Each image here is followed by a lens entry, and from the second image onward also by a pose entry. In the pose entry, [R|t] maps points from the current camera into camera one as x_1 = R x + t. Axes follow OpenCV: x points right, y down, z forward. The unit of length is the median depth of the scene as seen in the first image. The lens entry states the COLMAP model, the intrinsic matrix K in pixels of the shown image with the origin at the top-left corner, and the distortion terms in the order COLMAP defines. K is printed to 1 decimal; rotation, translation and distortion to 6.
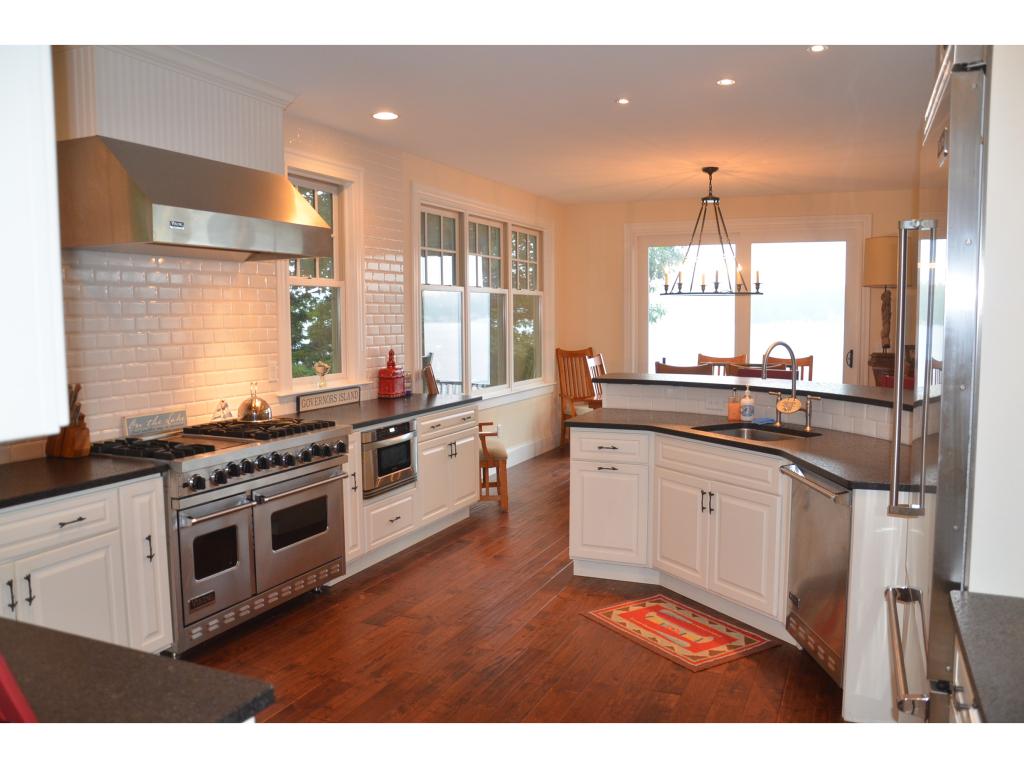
lens RADIAL K [[802.5, 0, 512.0], [0, 802.5, 384.0], [0, 0, 1]] dist [-0.161146, 0.149145]
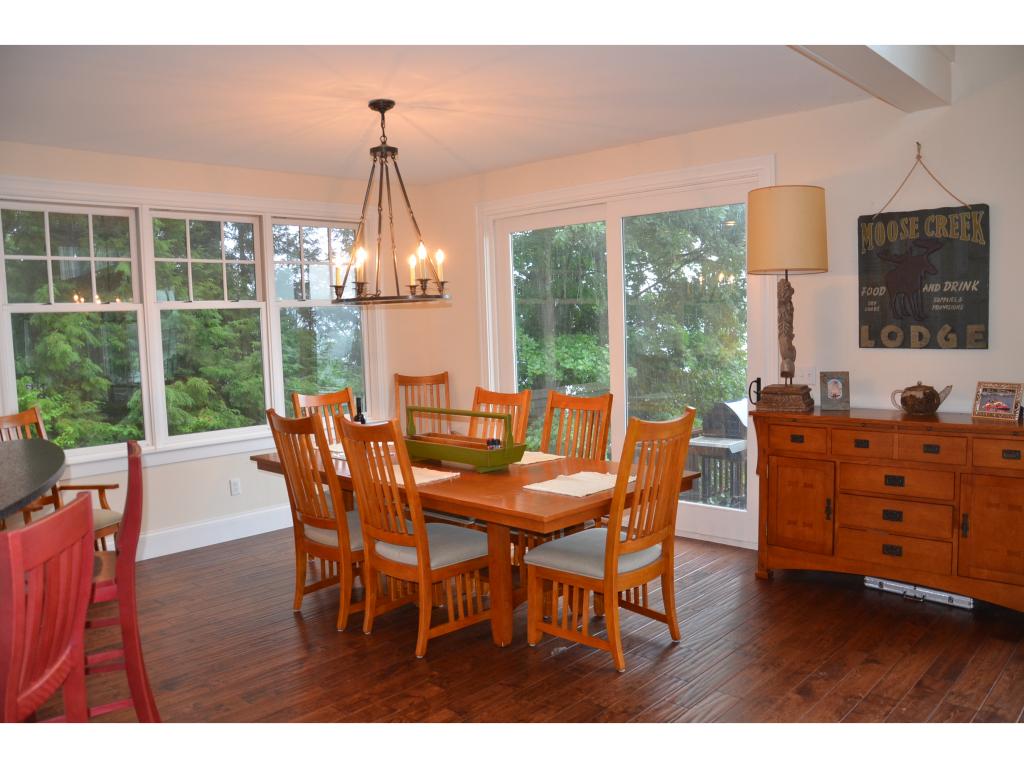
lens RADIAL K [[802.5, 0, 512.0], [0, 802.5, 384.0], [0, 0, 1]] dist [-0.161146, 0.149145]
pose [[0.955093, -0.002484, -0.296297, 0.541780], [0.001676, 0.999994, -0.002980, -0.043397], [0.296303, 0.002349, 0.955091, 0.423632]]
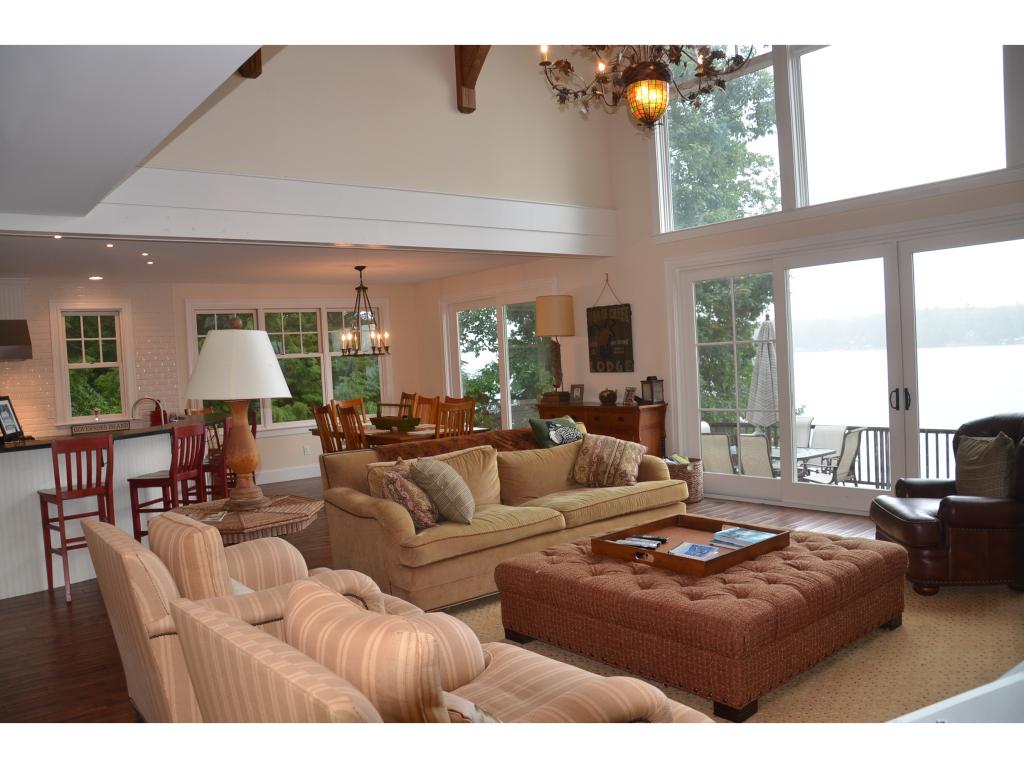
lens RADIAL K [[802.5, 0, 512.0], [0, 802.5, 384.0], [0, 0, 1]] dist [-0.161146, 0.149145]
pose [[0.902282, -0.028945, -0.430175, 1.116141], [0.009517, 0.998838, -0.047248, 0.009287], [0.431042, 0.038537, 0.901508, -0.173315]]
